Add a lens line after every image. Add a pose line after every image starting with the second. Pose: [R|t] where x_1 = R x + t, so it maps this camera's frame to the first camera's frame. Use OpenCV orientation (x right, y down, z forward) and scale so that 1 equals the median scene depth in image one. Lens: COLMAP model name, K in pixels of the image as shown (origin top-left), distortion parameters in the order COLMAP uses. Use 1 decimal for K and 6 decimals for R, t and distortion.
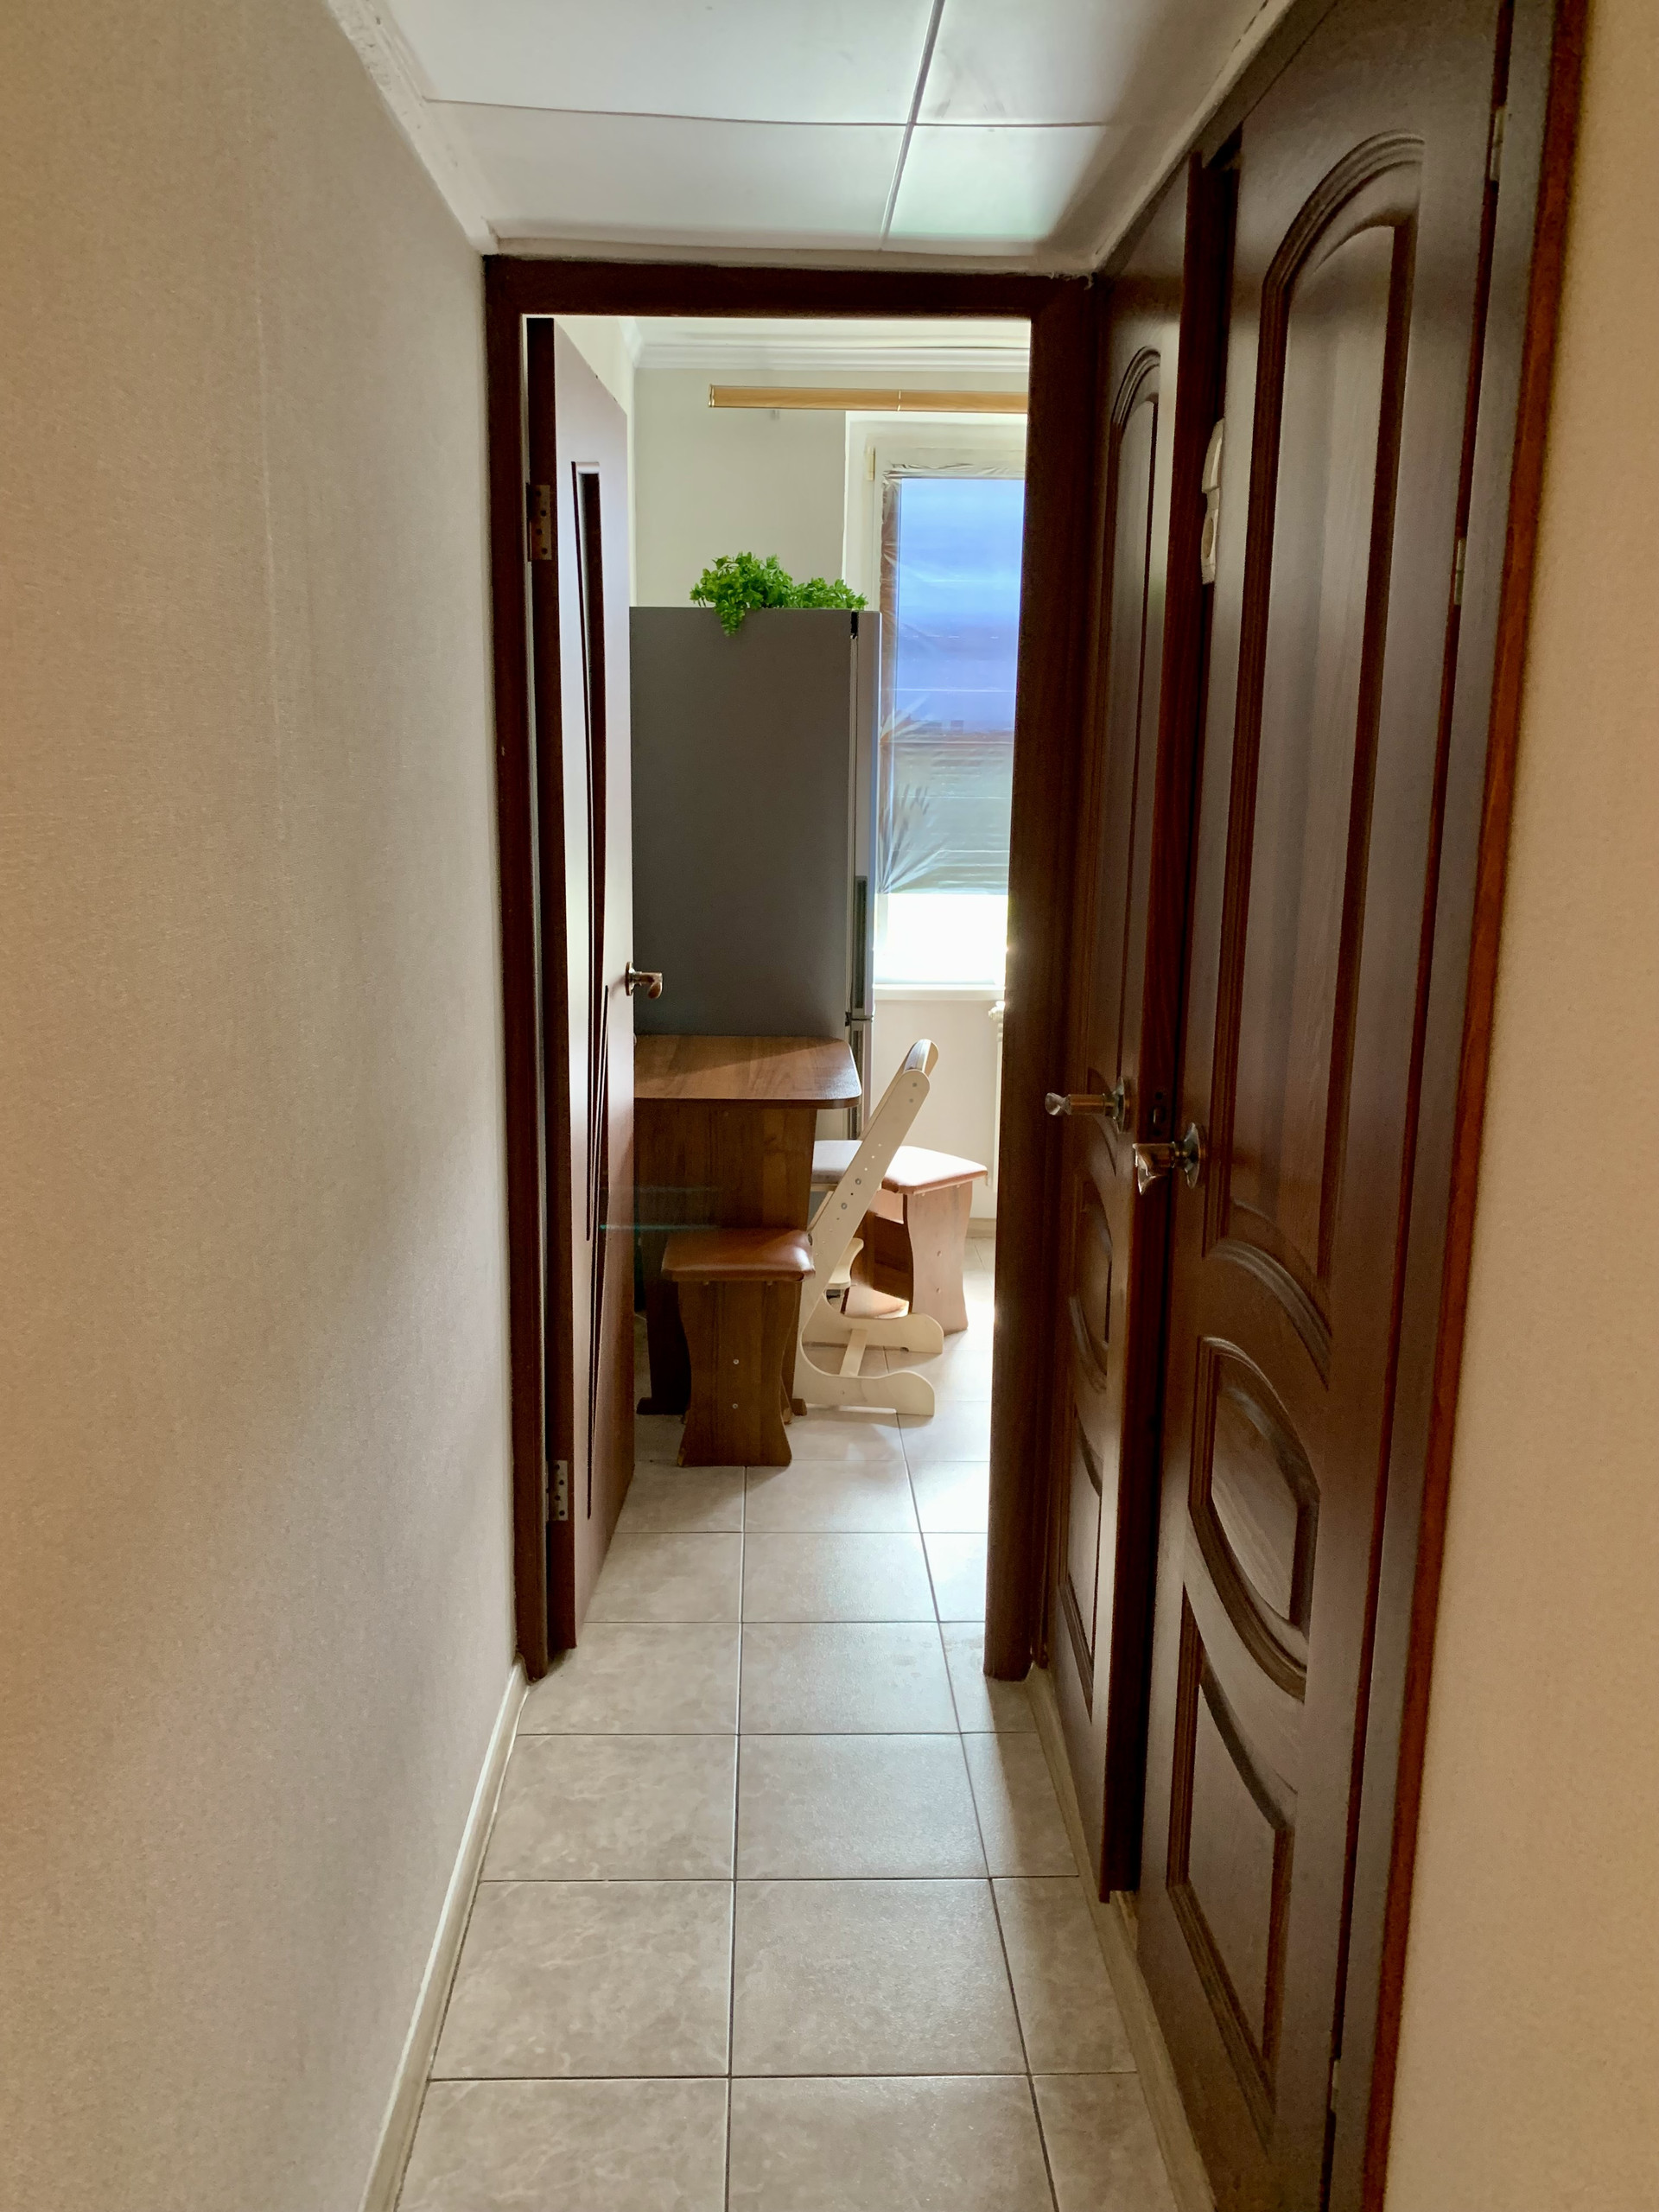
lens RADIAL K [[1691.3, 0, 829.5], [0, 1691.3, 1106.0], [0, 0, 1]] dist [0.029606, -0.013682]
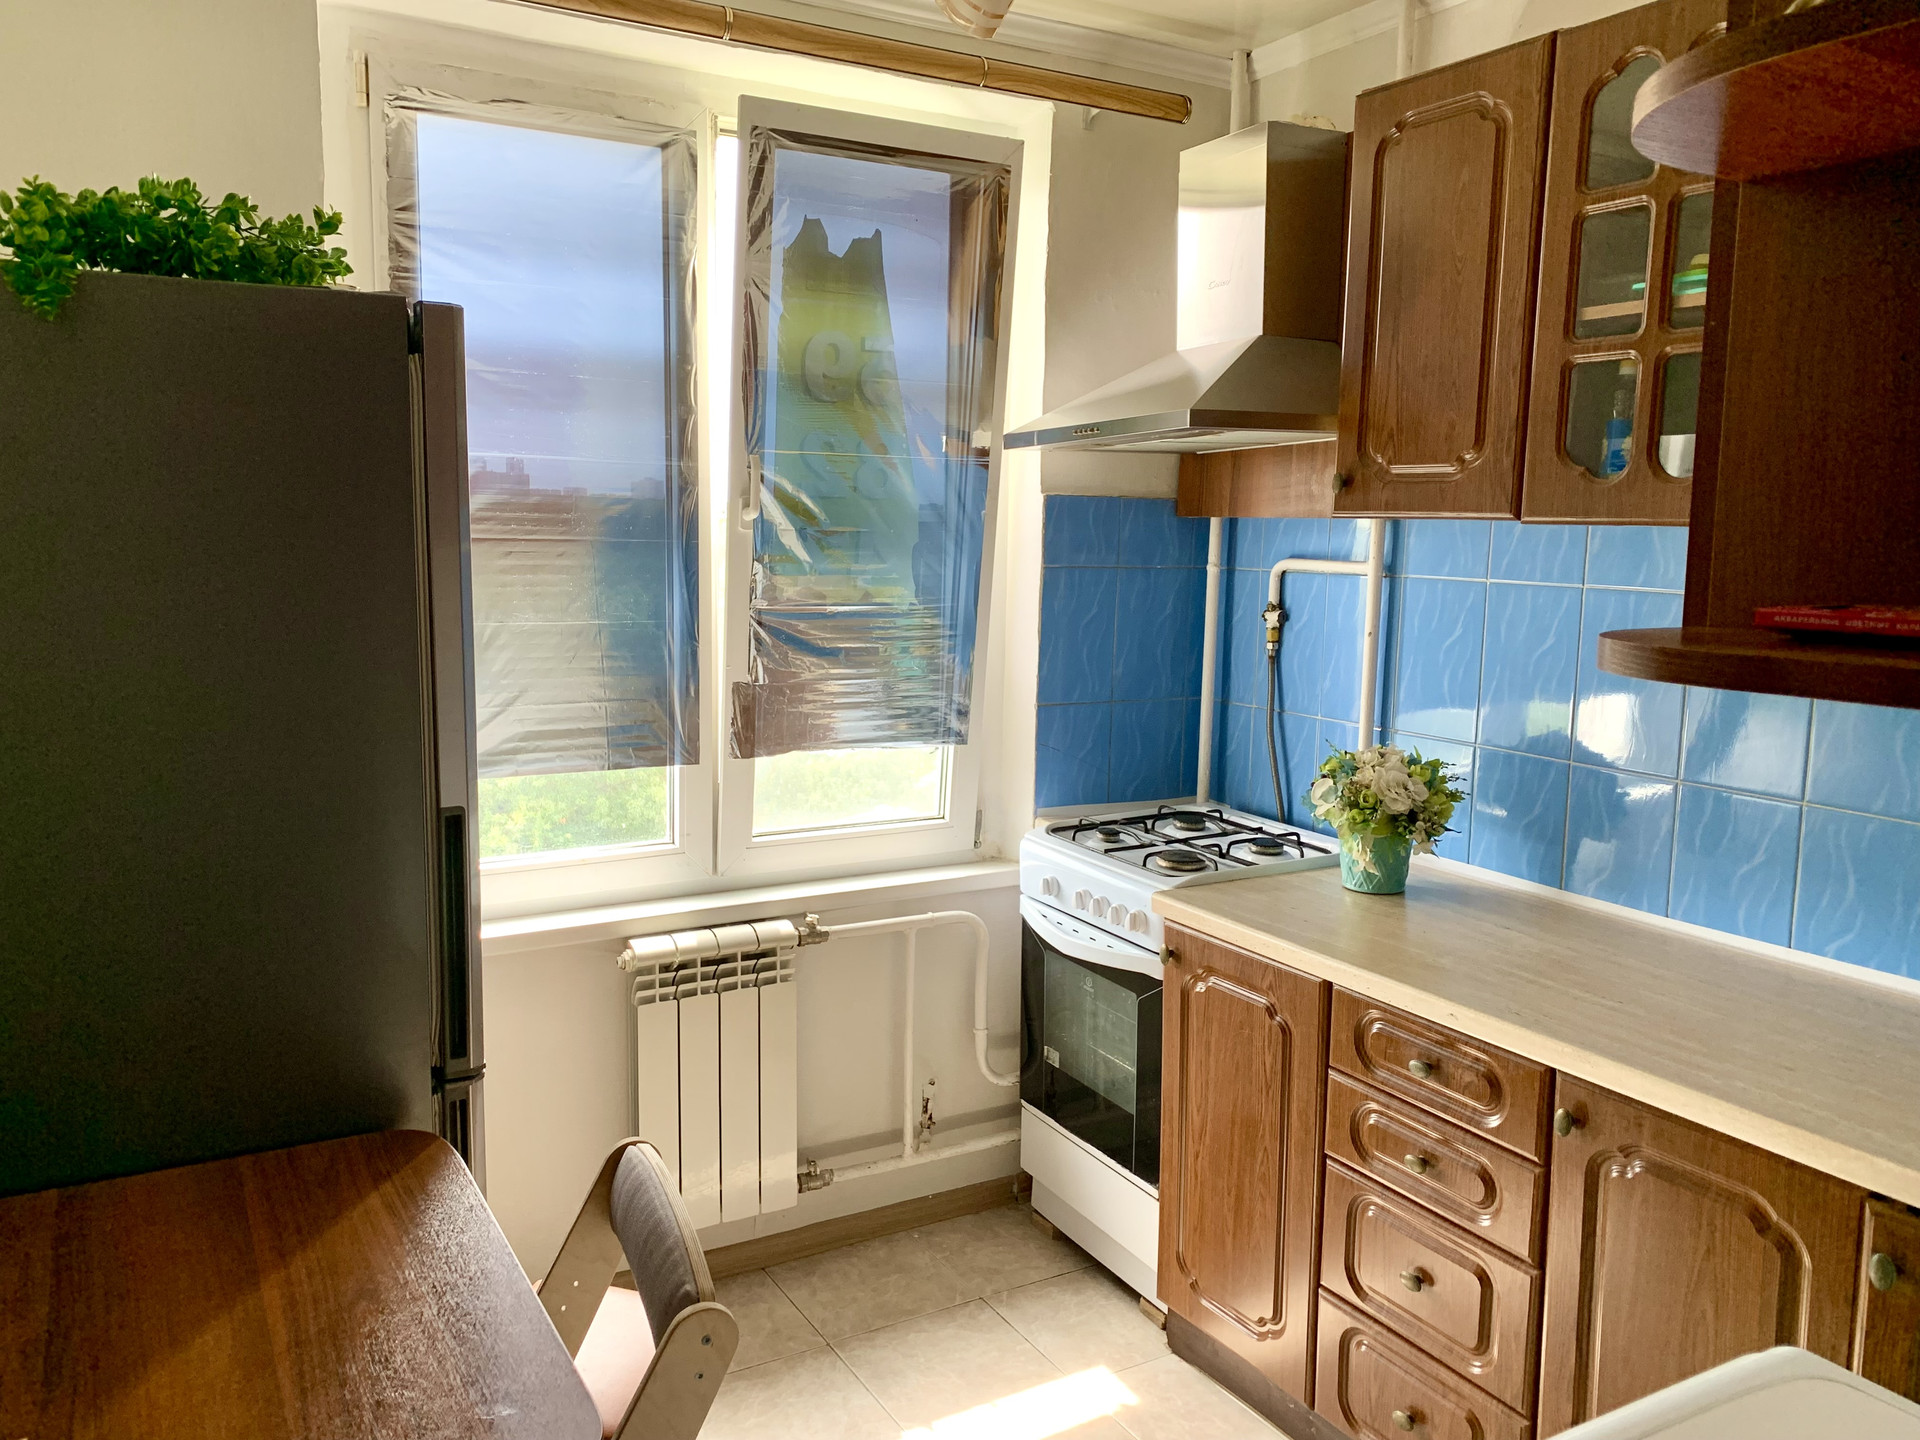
lens RADIAL K [[1468.1, 0, 960.0], [0, 1468.1, 720.0], [0, 0, 1]] dist [0.029606, -0.013682]
pose [[0.884033, -0.062234, 0.463263, -0.049667], [0.091652, 0.994937, -0.041239, -0.127139], [-0.458351, 0.078916, 0.885261, 0.514842]]
